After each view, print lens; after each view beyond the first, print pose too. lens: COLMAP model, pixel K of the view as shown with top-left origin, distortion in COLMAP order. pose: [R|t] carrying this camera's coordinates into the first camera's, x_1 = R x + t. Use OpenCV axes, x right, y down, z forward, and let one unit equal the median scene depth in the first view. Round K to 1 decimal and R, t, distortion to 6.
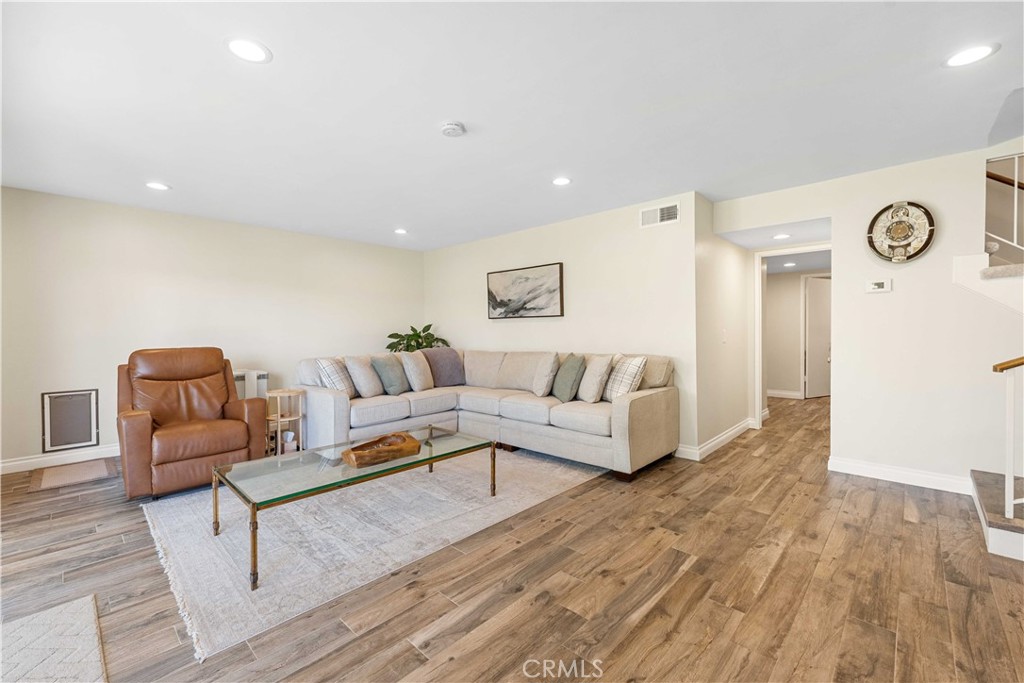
lens RADIAL K [[418.2, 0, 512.3], [0, 418.2, 338.5], [0, 0, 1]] dist [-0.000525, 0.000256]
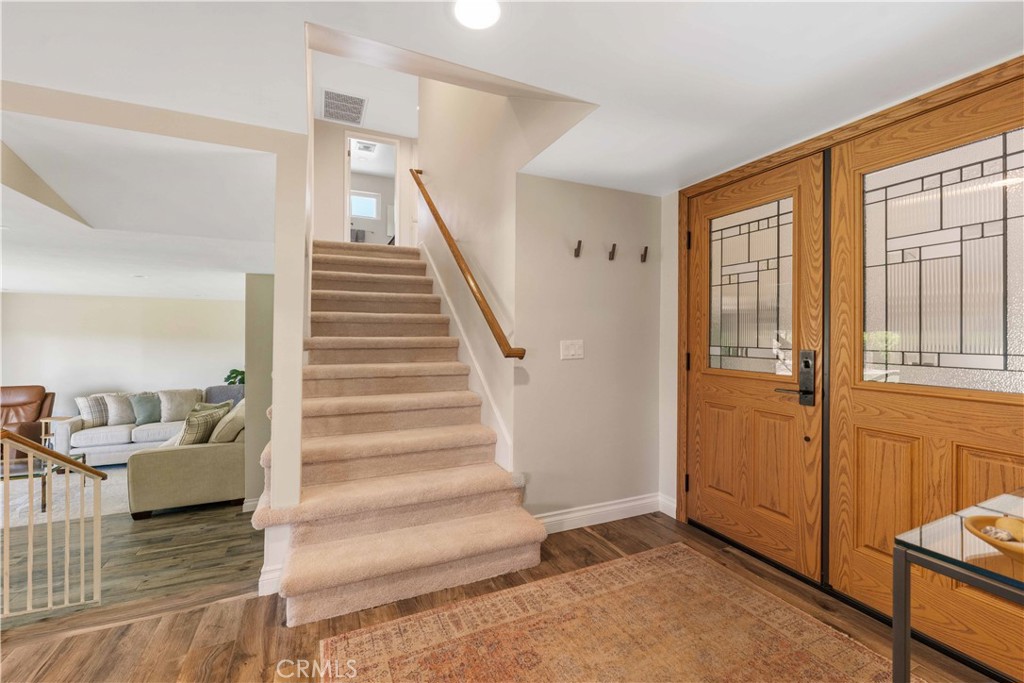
lens RADIAL K [[418.2, 0, 503.0], [0, 418.2, 330.9], [0, 0, 1]] dist [-0.000525, 0.000256]
pose [[0.927365, 0.008083, -0.374070, 1.899745], [-0.018589, 0.999527, -0.024486, -0.225085], [0.373695, 0.029662, 0.927077, 0.263039]]
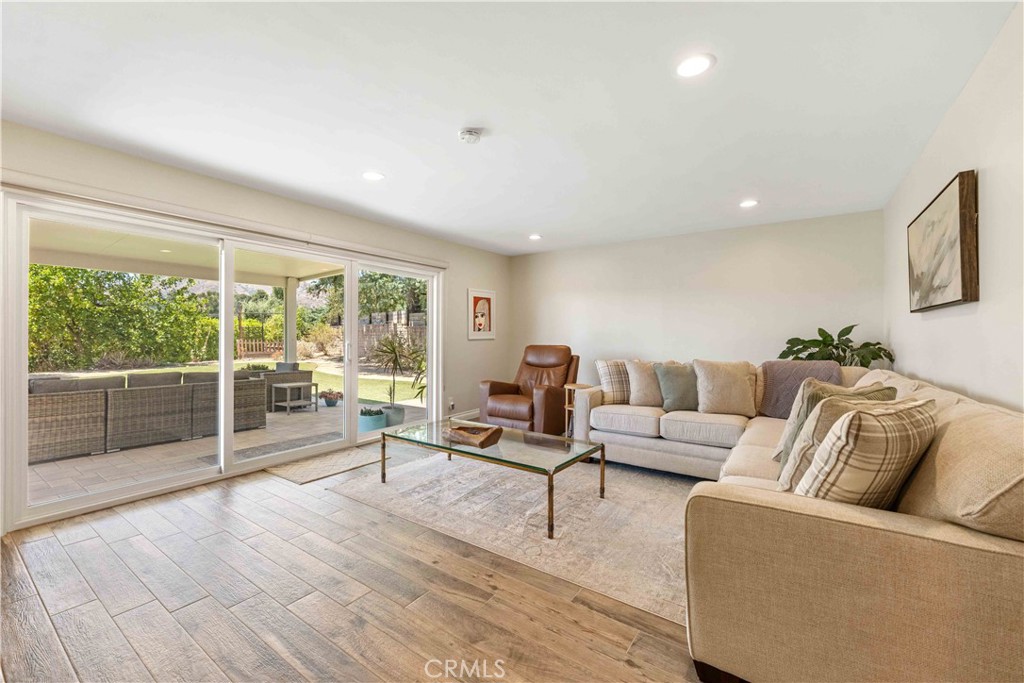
lens RADIAL K [[418.2, 0, 496.1], [0, 418.2, 336.1], [0, 0, 1]] dist [-0.000525, 0.000256]
pose [[0.138303, 0.009911, -0.990340, 0.737544], [-0.025133, 0.999663, 0.006494, -0.015923], [0.990071, 0.023992, 0.138506, 0.778381]]
